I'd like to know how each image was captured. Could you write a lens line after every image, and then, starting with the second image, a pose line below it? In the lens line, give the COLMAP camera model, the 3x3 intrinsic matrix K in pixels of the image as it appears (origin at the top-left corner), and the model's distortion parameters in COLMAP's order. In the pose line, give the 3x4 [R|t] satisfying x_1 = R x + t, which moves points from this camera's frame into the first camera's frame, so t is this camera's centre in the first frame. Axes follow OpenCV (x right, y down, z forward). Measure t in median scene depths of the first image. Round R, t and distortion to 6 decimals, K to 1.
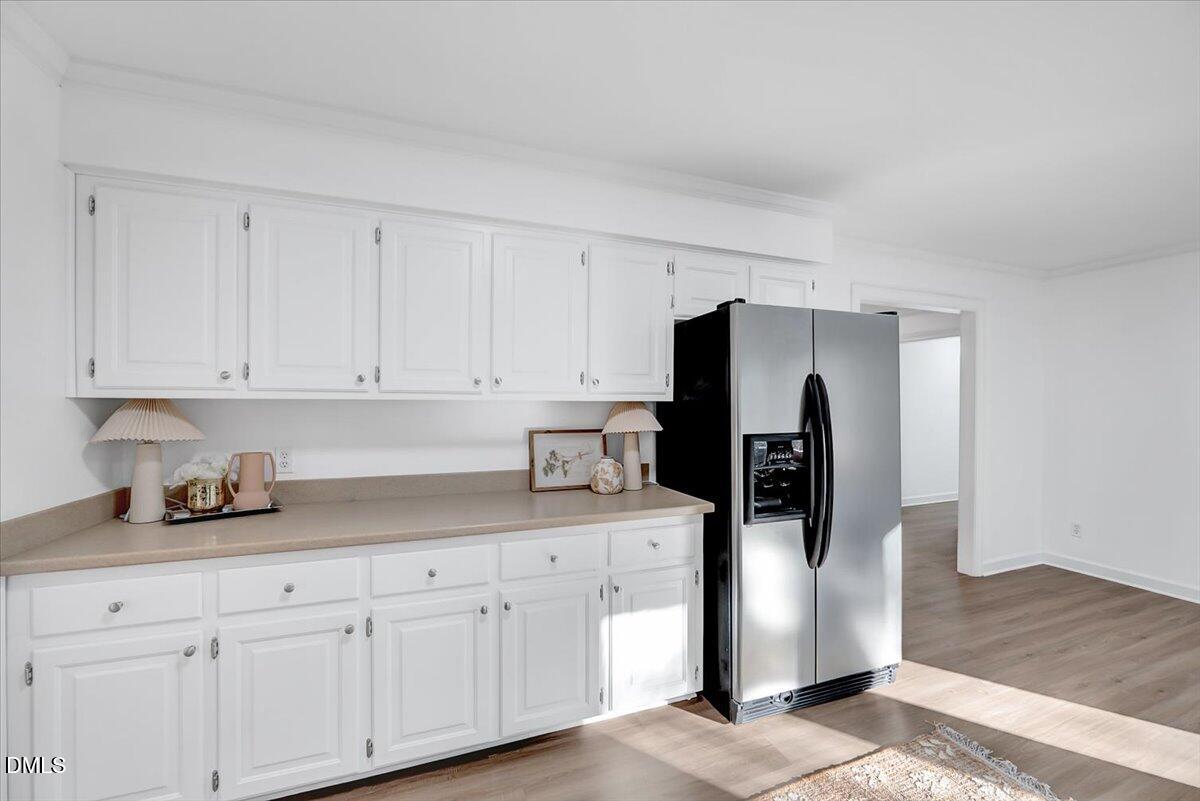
lens RADIAL K [[482.5, 0, 597.1], [0, 482.5, 402.7], [0, 0, 1]] dist [-0.014027, 0.000019]
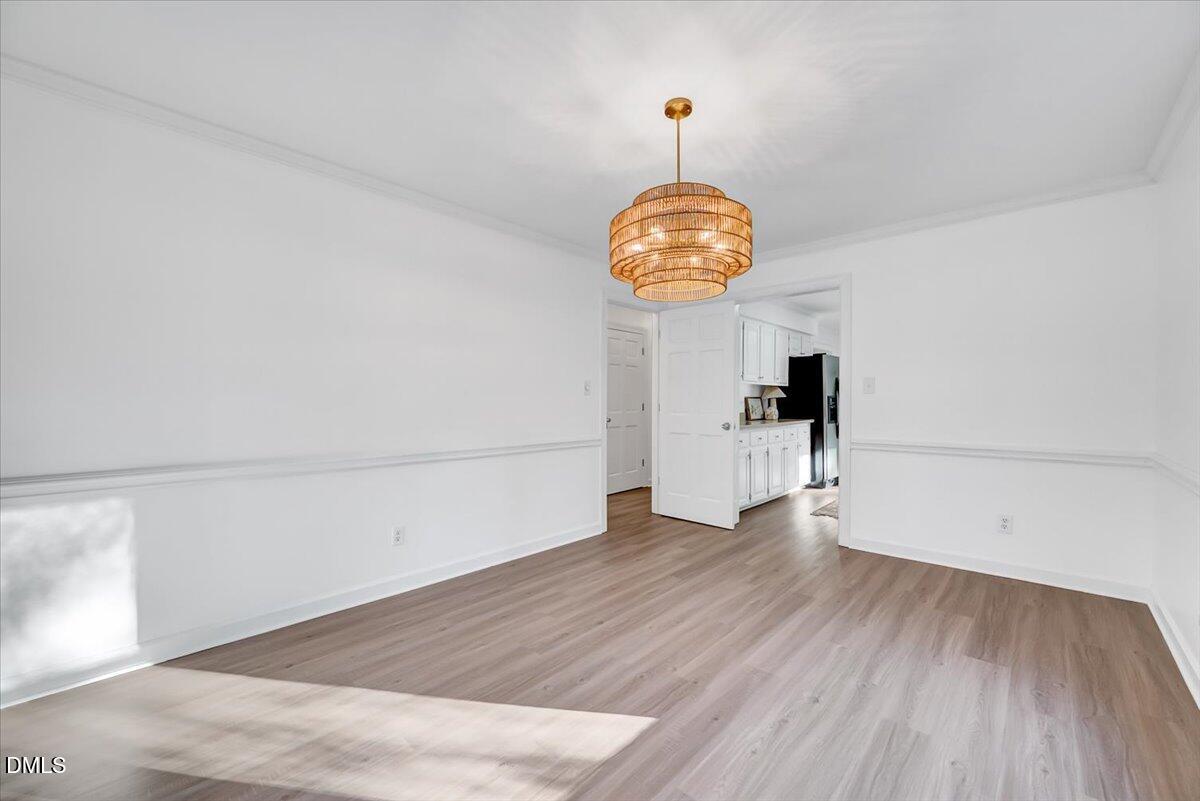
lens RADIAL K [[482.5, 0, 597.1], [0, 482.5, 402.7], [0, 0, 1]] dist [-0.014027, 0.000019]
pose [[0.897748, -0.009951, 0.440398, -2.098370], [0.009004, 0.999950, 0.004241, 0.072254], [-0.440418, 0.000157, 0.897793, -1.014180]]
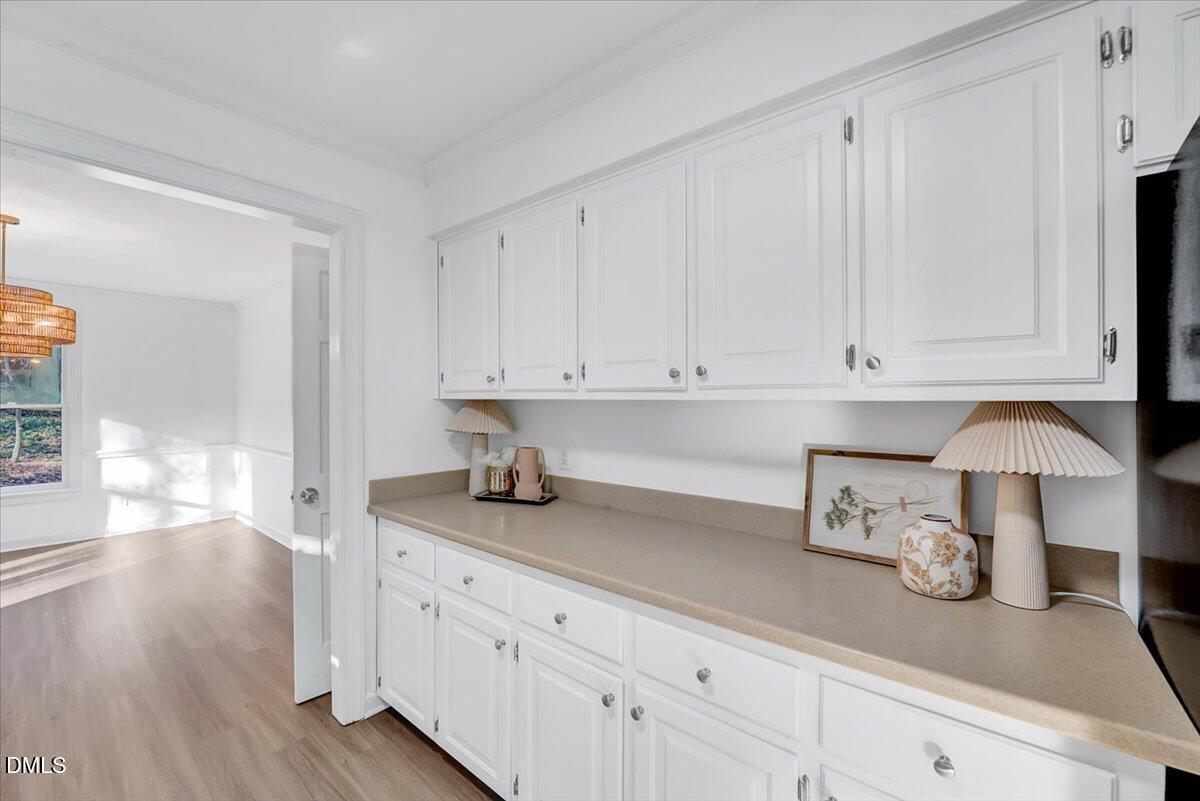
lens RADIAL K [[490.9, 0, 598.3], [0, 490.9, 396.4], [0, 0, 1]] dist [-0.012802, 0.000125]
pose [[0.487720, -0.007927, -0.872964, 0.289762], [-0.000724, 0.999955, -0.009485, -0.002906], [0.873000, 0.005258, 0.487692, 0.483640]]
